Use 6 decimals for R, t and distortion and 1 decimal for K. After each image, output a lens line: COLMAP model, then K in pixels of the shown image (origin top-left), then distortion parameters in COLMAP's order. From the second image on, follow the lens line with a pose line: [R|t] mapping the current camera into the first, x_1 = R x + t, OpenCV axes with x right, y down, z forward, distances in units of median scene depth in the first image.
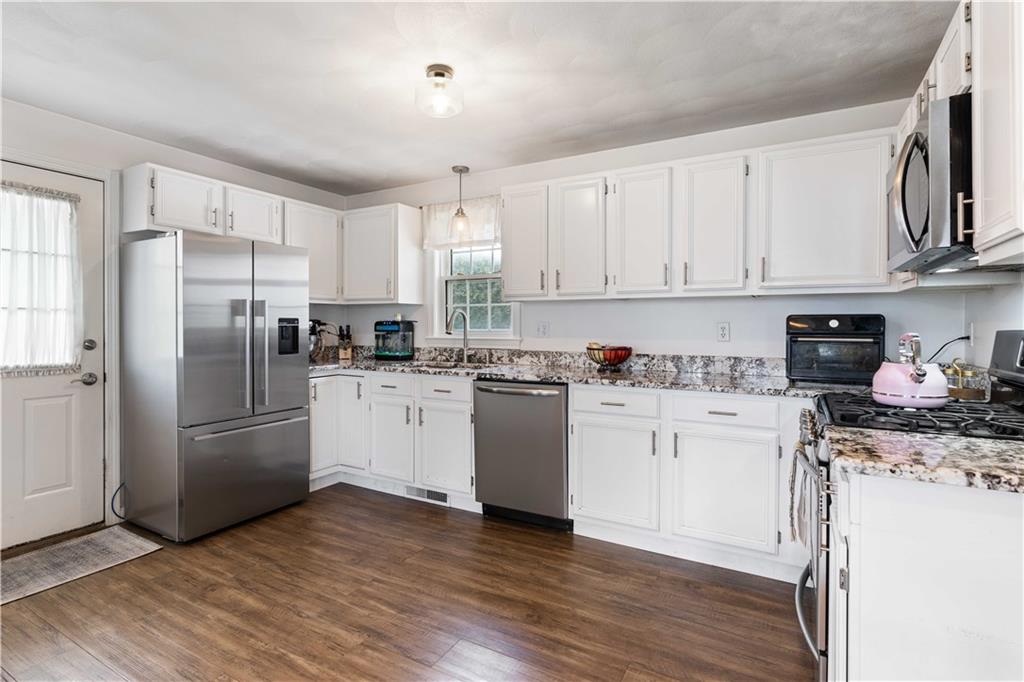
lens RADIAL K [[495.3, 0, 514.8], [0, 495.3, 328.6], [0, 0, 1]] dist [-0.000372, -0.000139]
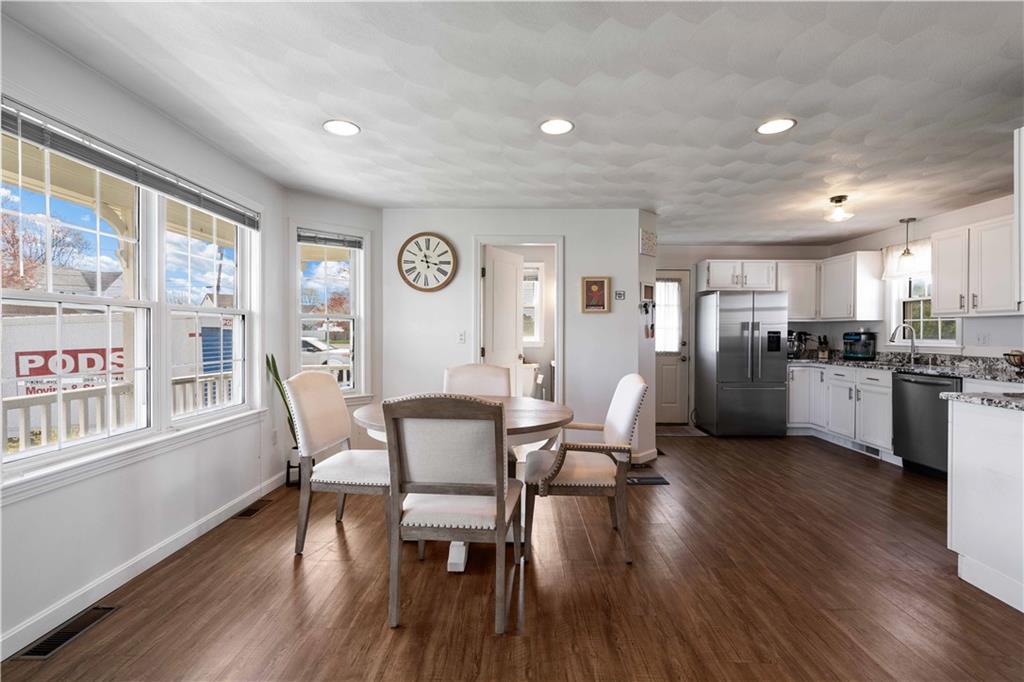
lens RADIAL K [[457.0, 0, 511.7], [0, 457.0, 338.4], [0, 0, 1]] dist [-0.003450, 0.000358]
pose [[0.475928, 0.009692, -0.879431, 0.529821], [-0.009791, 0.999936, 0.005721, 0.004635], [0.879430, 0.005888, 0.475992, -0.603949]]
